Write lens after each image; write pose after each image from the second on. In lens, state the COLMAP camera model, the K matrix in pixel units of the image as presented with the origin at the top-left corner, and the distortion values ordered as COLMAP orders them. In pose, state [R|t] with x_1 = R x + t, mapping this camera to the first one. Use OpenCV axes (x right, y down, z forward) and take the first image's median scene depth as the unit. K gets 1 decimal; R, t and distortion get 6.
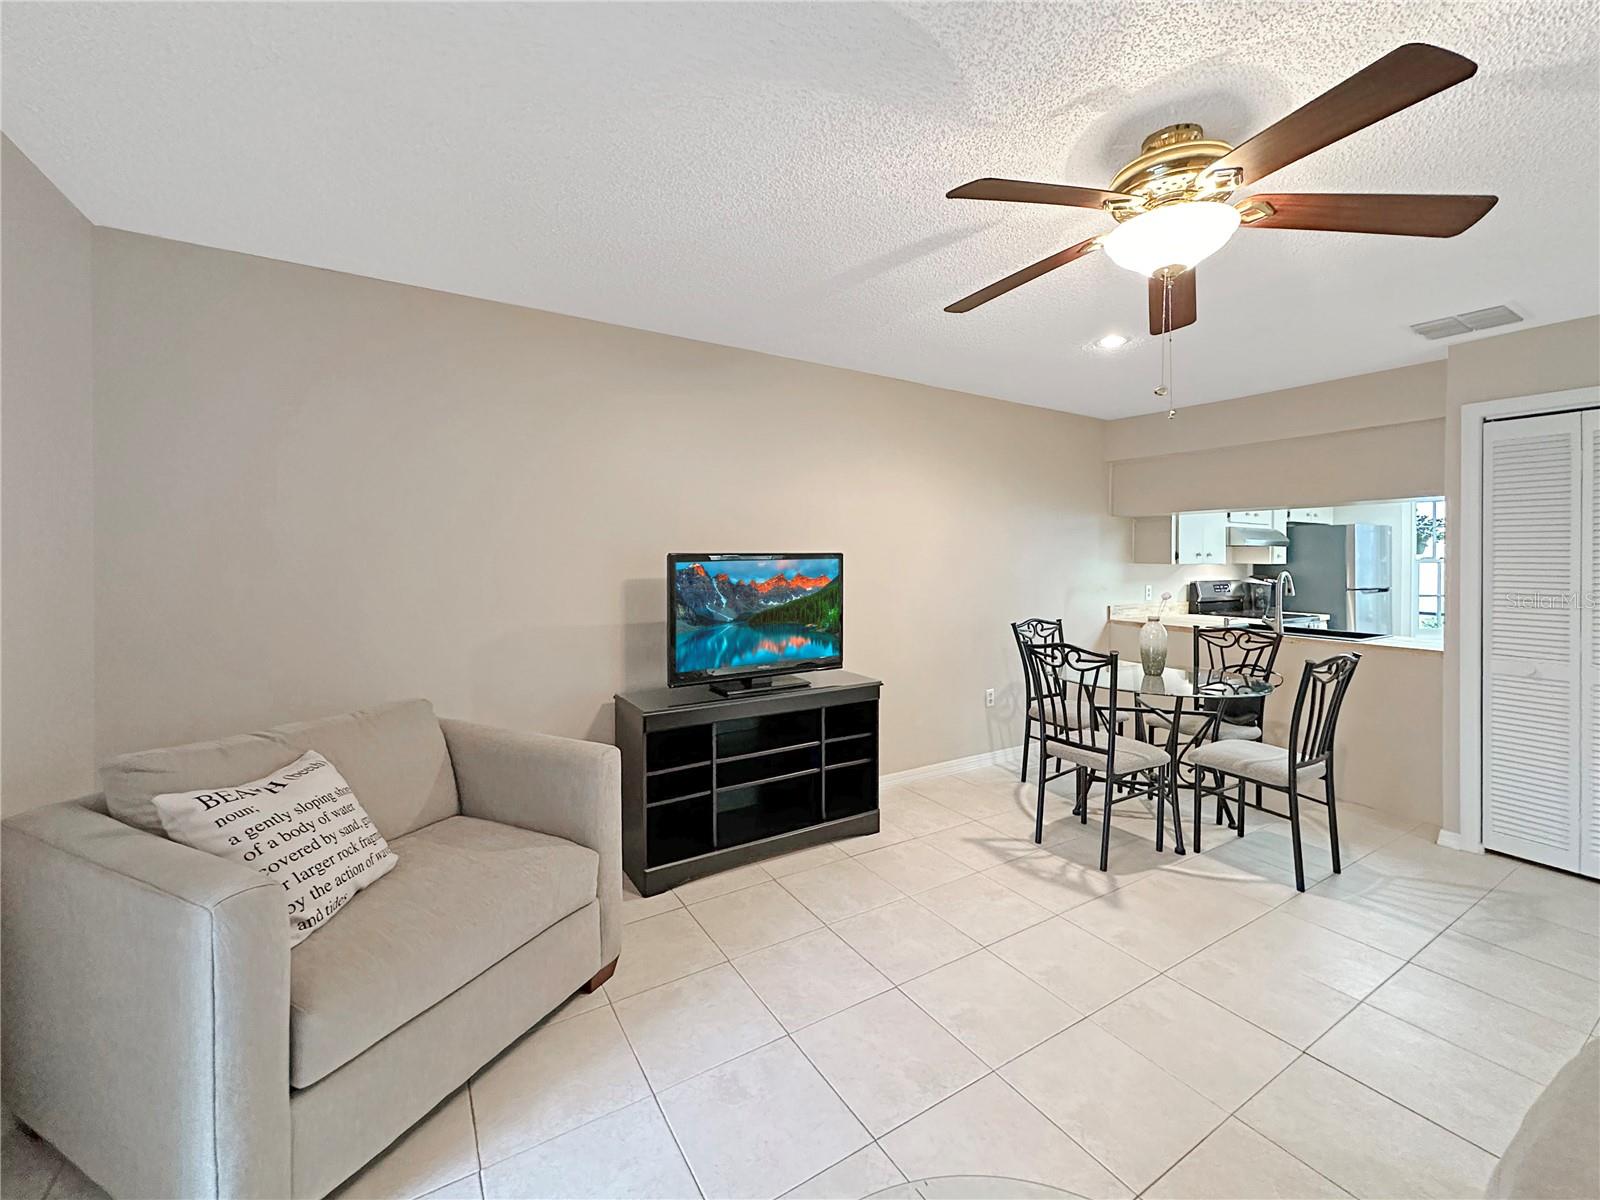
lens RADIAL K [[637.2, 0, 782.7], [0, 637.2, 561.3], [0, 0, 1]] dist [0.003679, -0.000231]
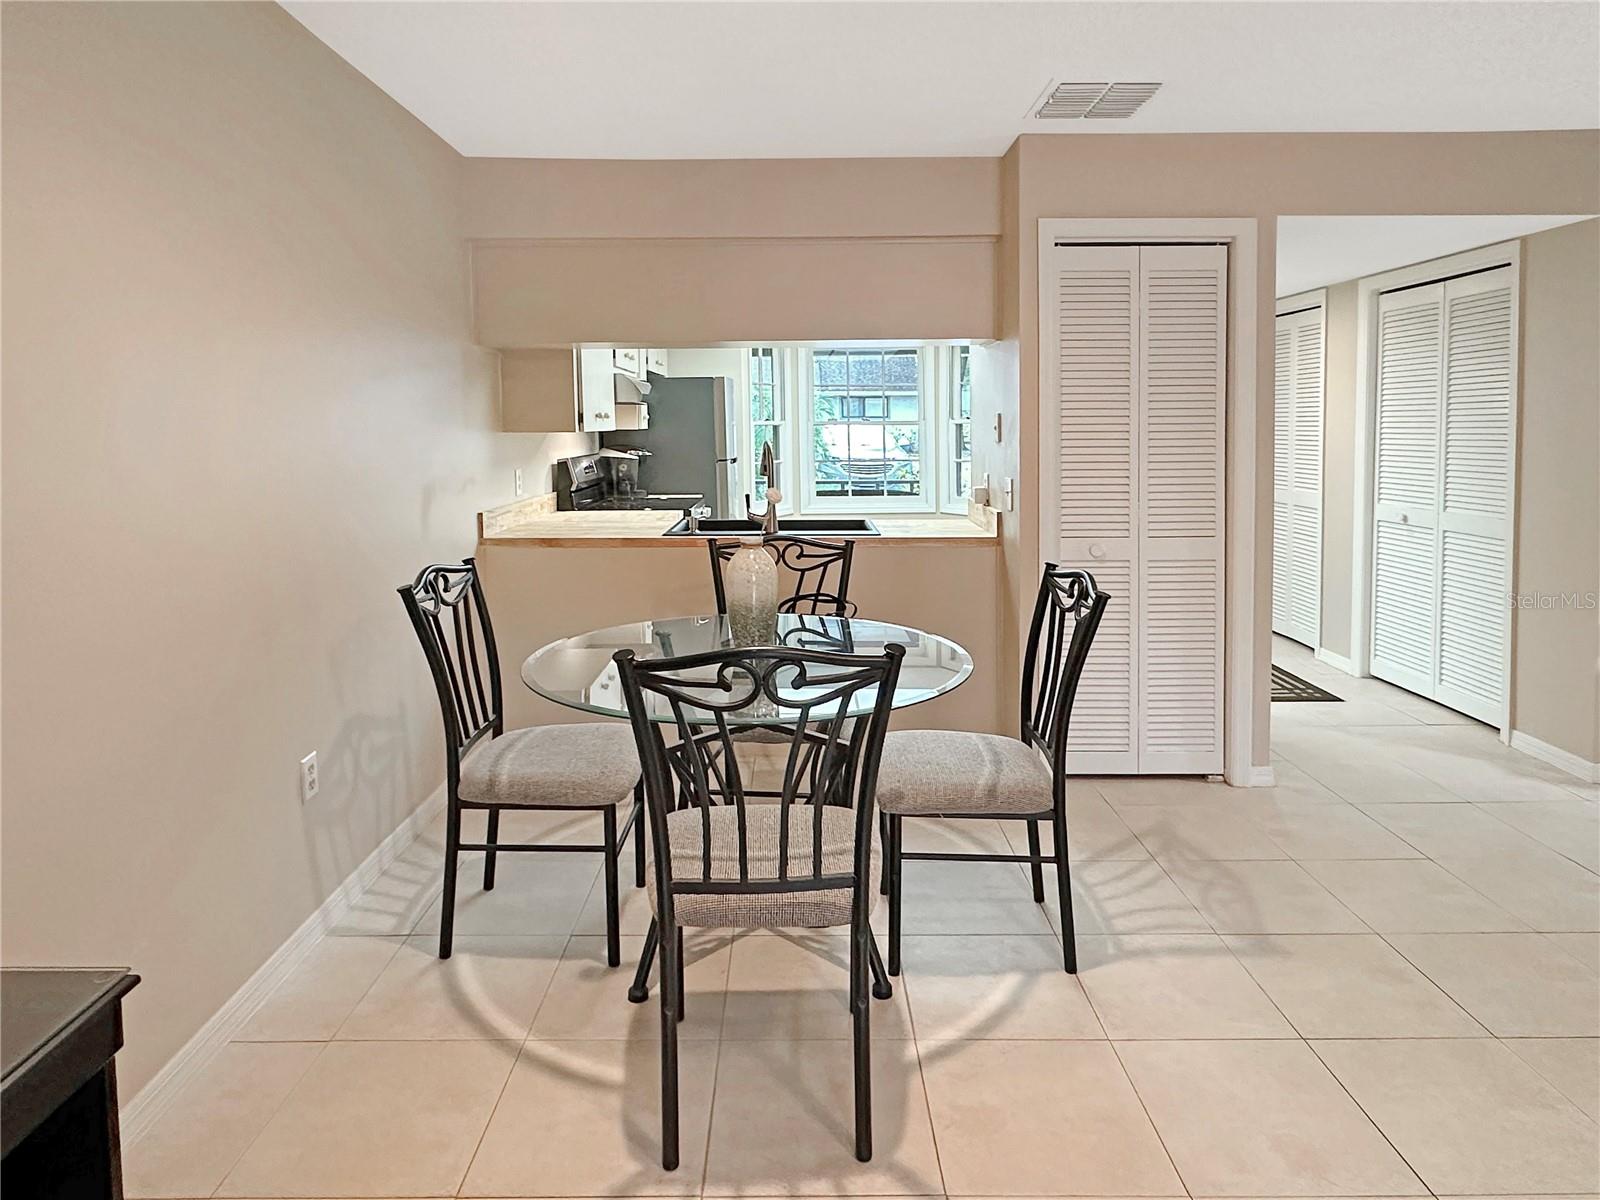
lens RADIAL K [[912.3, 0, 907.0], [0, 912.3, 472.8], [0, 0, 1]] dist [-0.000534, -0.000220]
pose [[0.456325, -0.057192, 0.887973, 0.002115], [0.013241, 0.998258, 0.057490, -0.004588], [-0.889715, -0.014476, 0.456287, 0.622331]]
